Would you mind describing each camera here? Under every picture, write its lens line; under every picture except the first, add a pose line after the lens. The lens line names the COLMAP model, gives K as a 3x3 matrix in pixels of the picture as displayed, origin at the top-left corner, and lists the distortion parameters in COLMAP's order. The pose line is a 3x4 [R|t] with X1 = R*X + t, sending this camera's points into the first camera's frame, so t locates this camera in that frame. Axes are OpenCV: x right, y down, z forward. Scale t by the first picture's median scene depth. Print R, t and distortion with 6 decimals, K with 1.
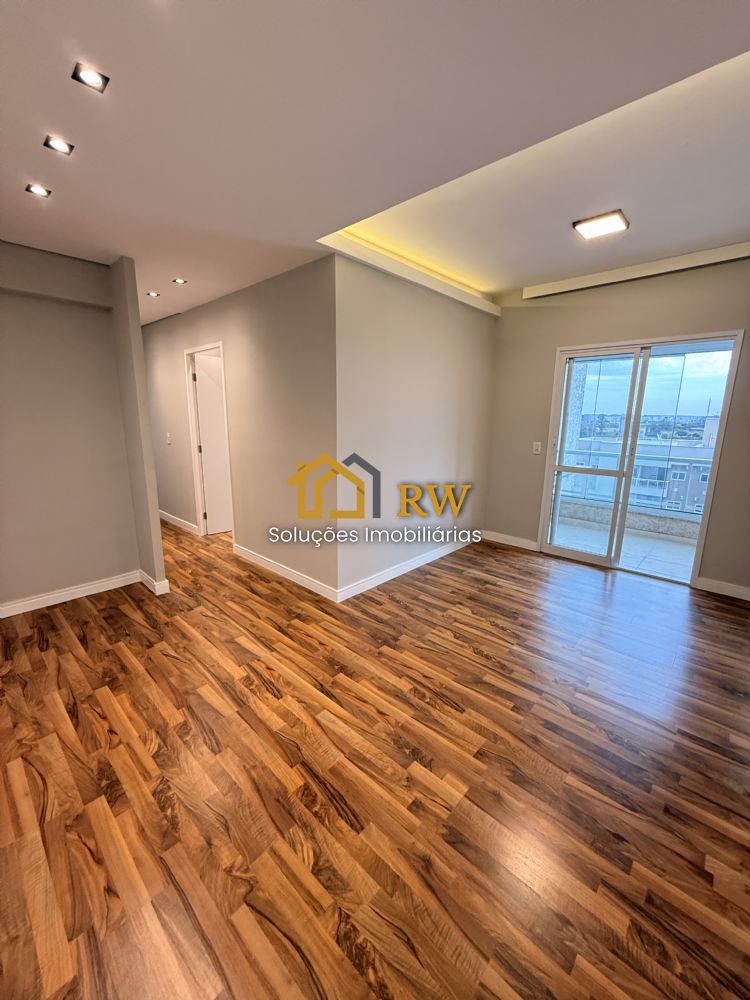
lens RADIAL K [[403.4, 0, 378.9], [0, 403.4, 506.9], [0, 0, 1]] dist [0.003276, -0.000029]
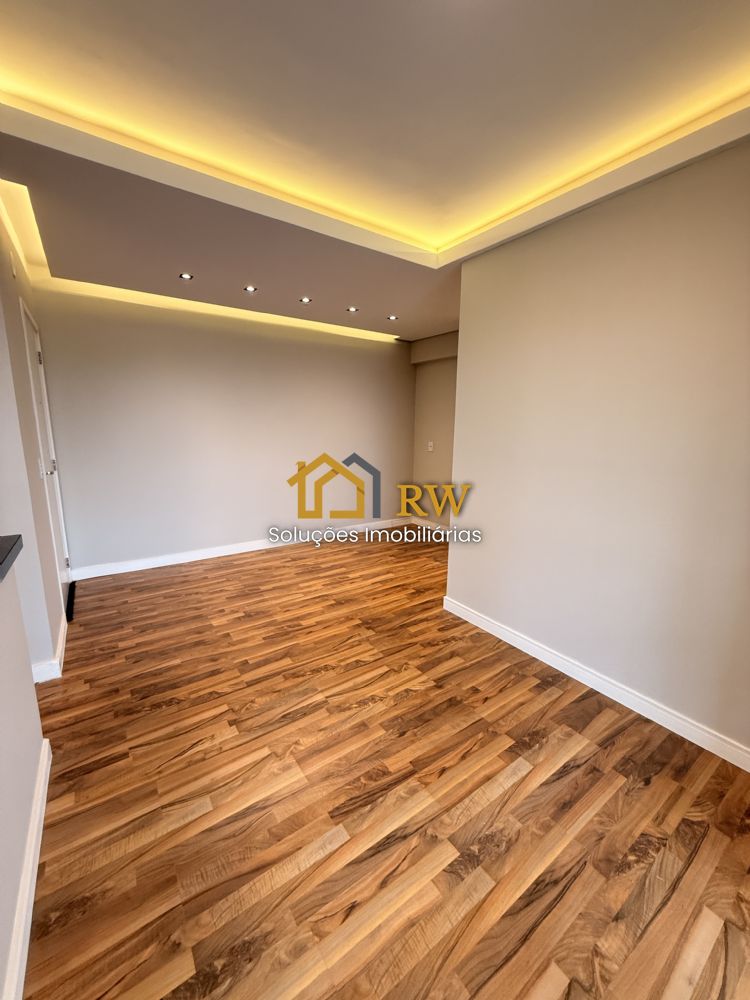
lens RADIAL K [[403.4, 0, 382.0], [0, 403.4, 493.3], [0, 0, 1]] dist [0.003276, -0.000029]
pose [[-0.223051, 0.151072, -0.963029, 1.031259], [-0.231525, 0.951439, 0.202879, -0.246990], [0.946913, 0.268218, -0.177242, 1.135588]]
